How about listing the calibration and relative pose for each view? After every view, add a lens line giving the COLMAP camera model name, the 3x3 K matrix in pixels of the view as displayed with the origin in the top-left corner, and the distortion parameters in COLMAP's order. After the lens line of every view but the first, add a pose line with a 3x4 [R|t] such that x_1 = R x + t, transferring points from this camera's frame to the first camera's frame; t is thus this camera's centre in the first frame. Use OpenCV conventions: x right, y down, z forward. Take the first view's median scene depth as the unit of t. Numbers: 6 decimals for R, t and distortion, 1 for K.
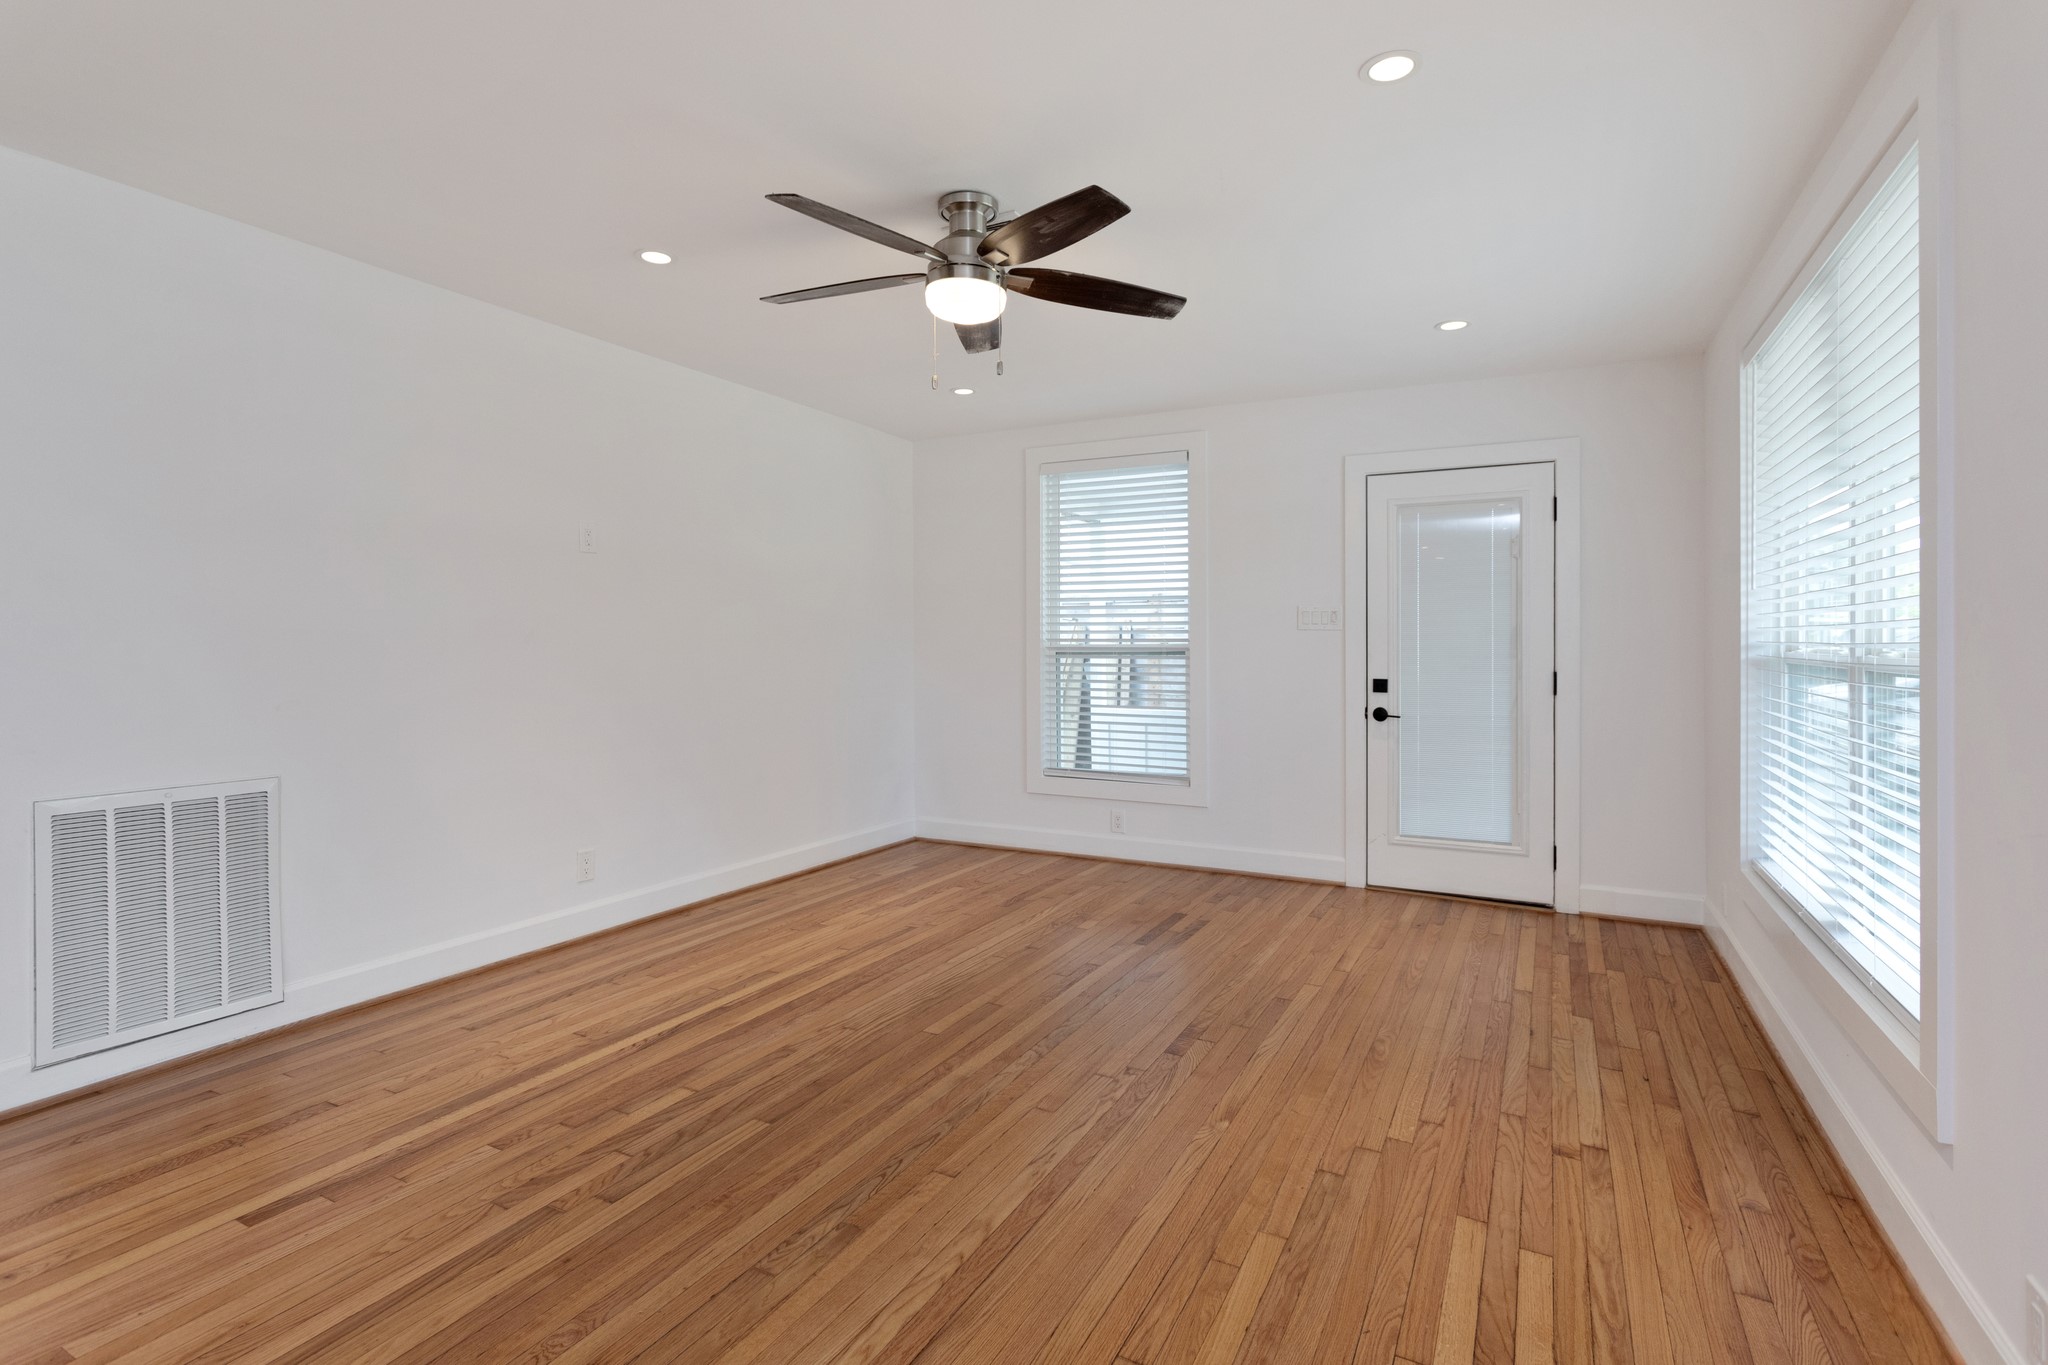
lens RADIAL K [[989.5, 0, 1019.3], [0, 989.5, 647.1], [0, 0, 1]] dist [0.003854, 0.000168]
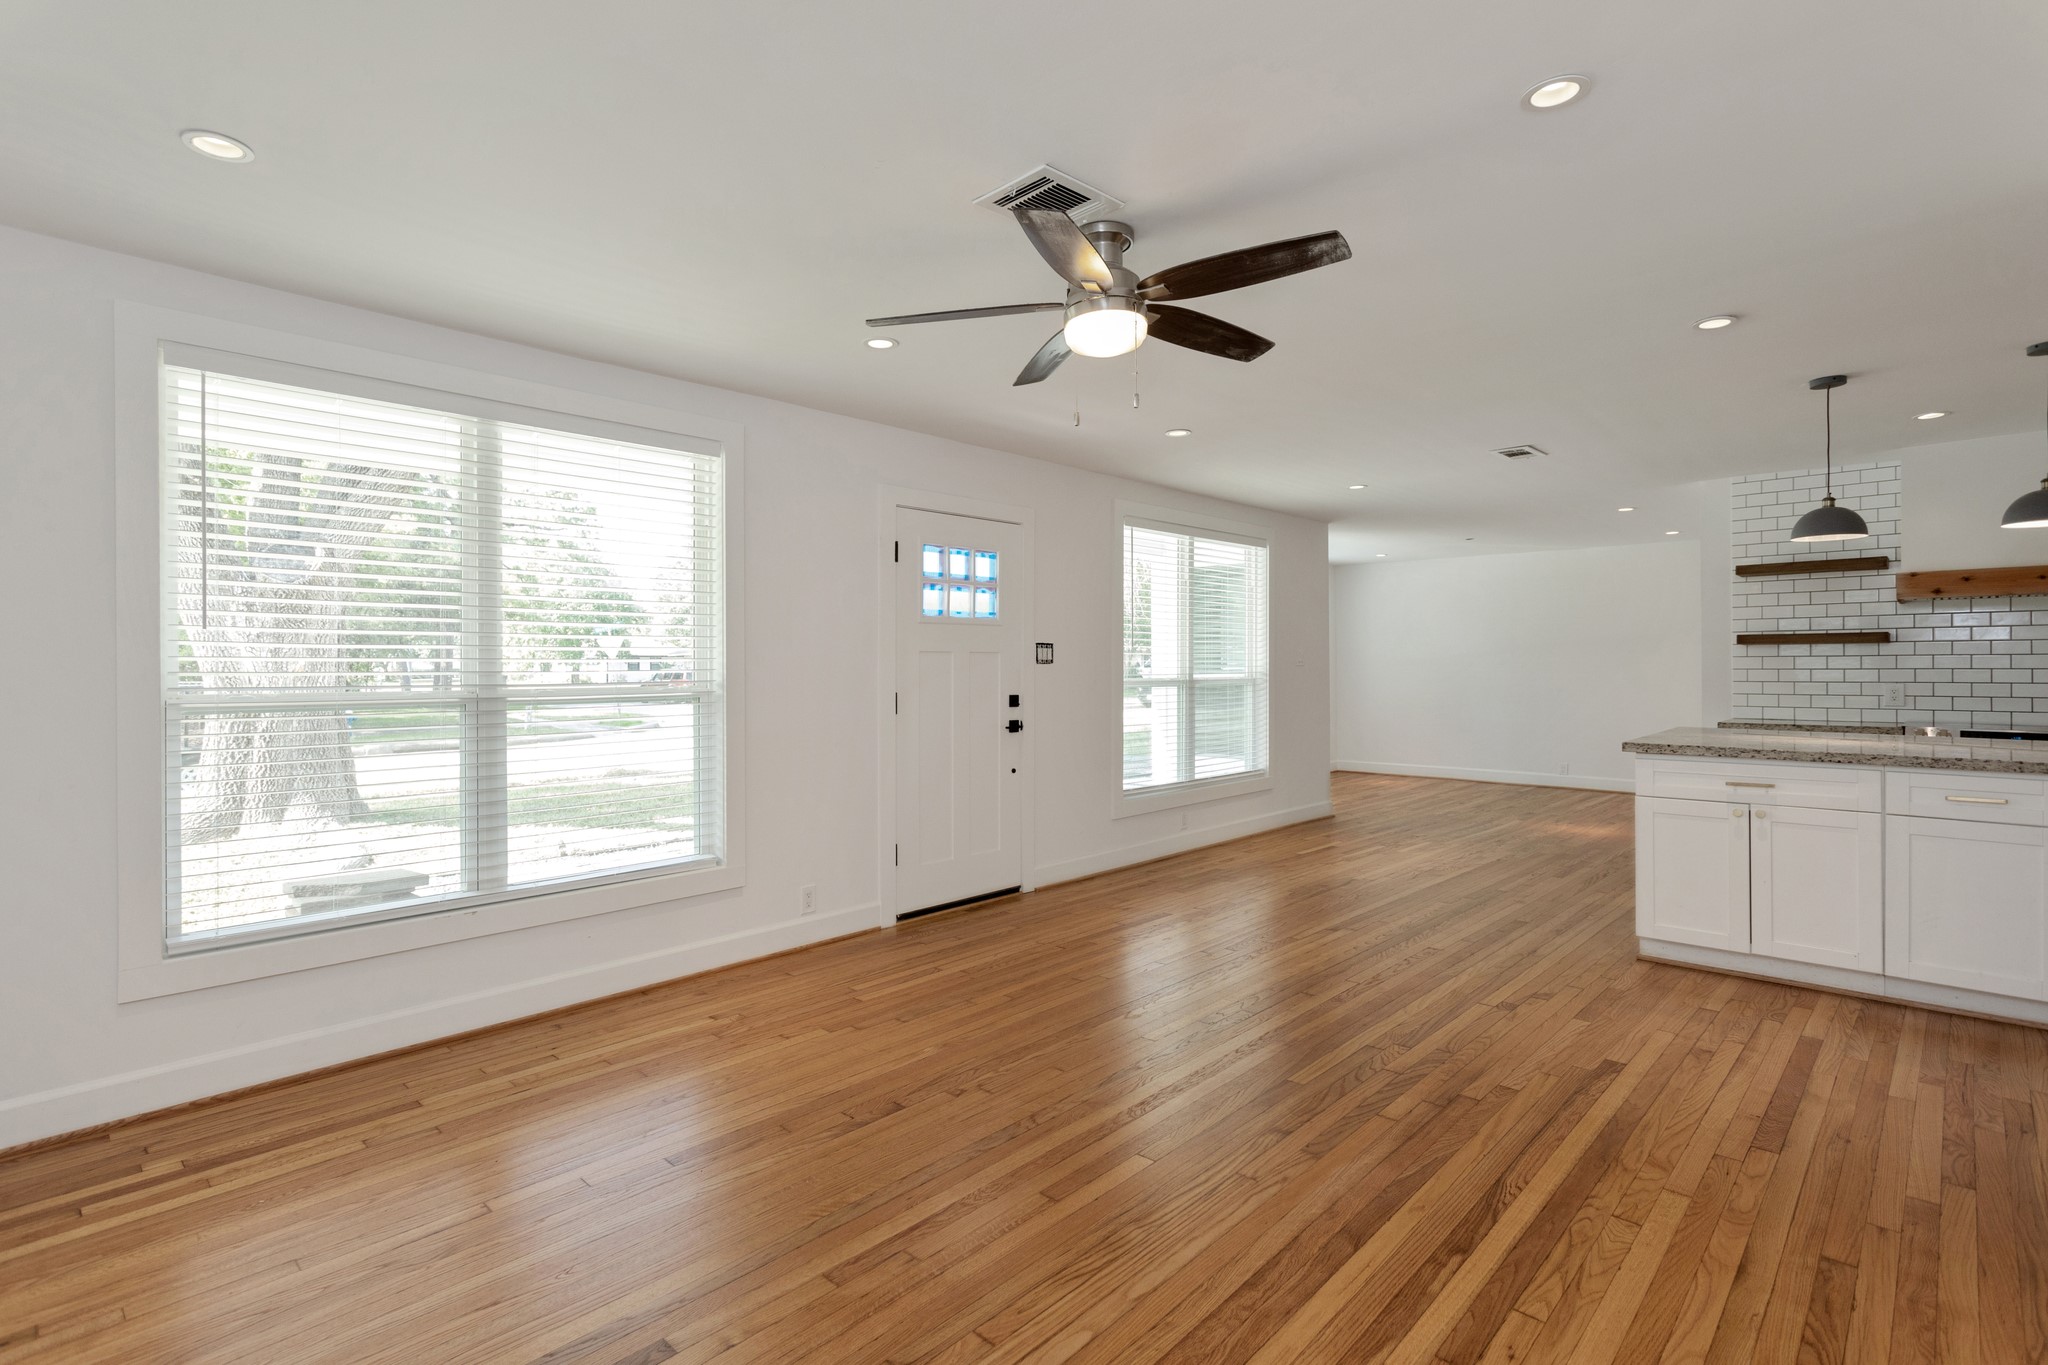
lens RADIAL K [[976.5, 0, 1009.4], [0, 976.5, 670.7], [0, 0, 1]] dist [0.008845, -0.000740]
pose [[-0.961573, 0.006155, 0.274481, -0.188061], [0.008918, 0.999921, 0.008820, -0.022353], [-0.274405, 0.010928, -0.961552, 1.641772]]
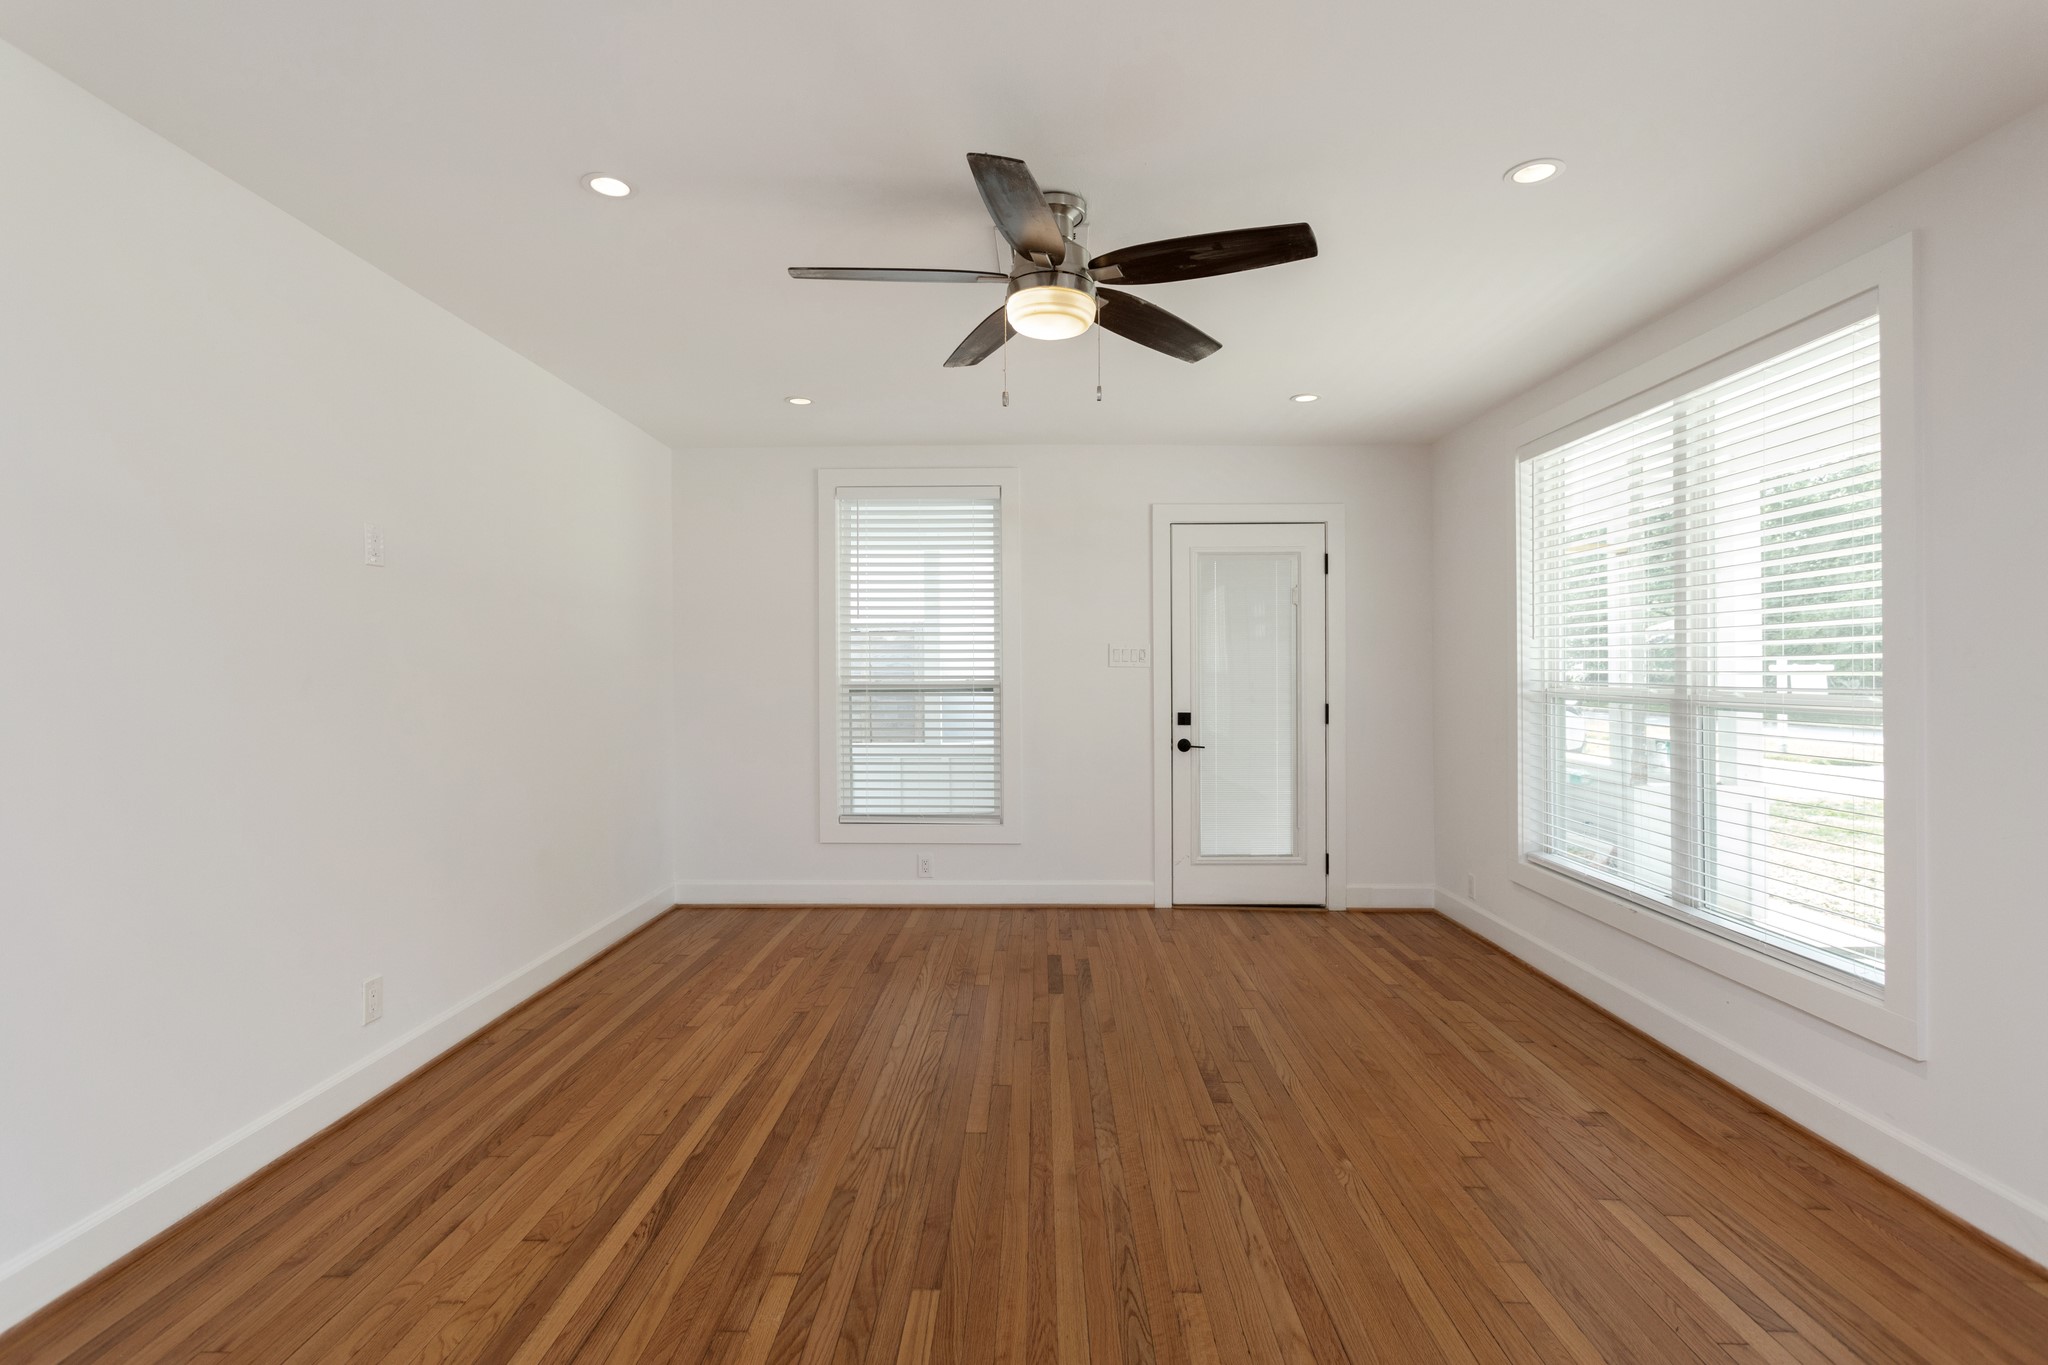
lens RADIAL K [[978.2, 0, 1008.8], [0, 978.2, 664.4], [0, 0, 1]] dist [0.007192, -0.000674]
pose [[0.895586, -0.000828, 0.444887, -0.409690], [0.004996, 0.999954, -0.008198, -0.018330], [-0.444860, 0.009565, 0.895549, 0.183113]]
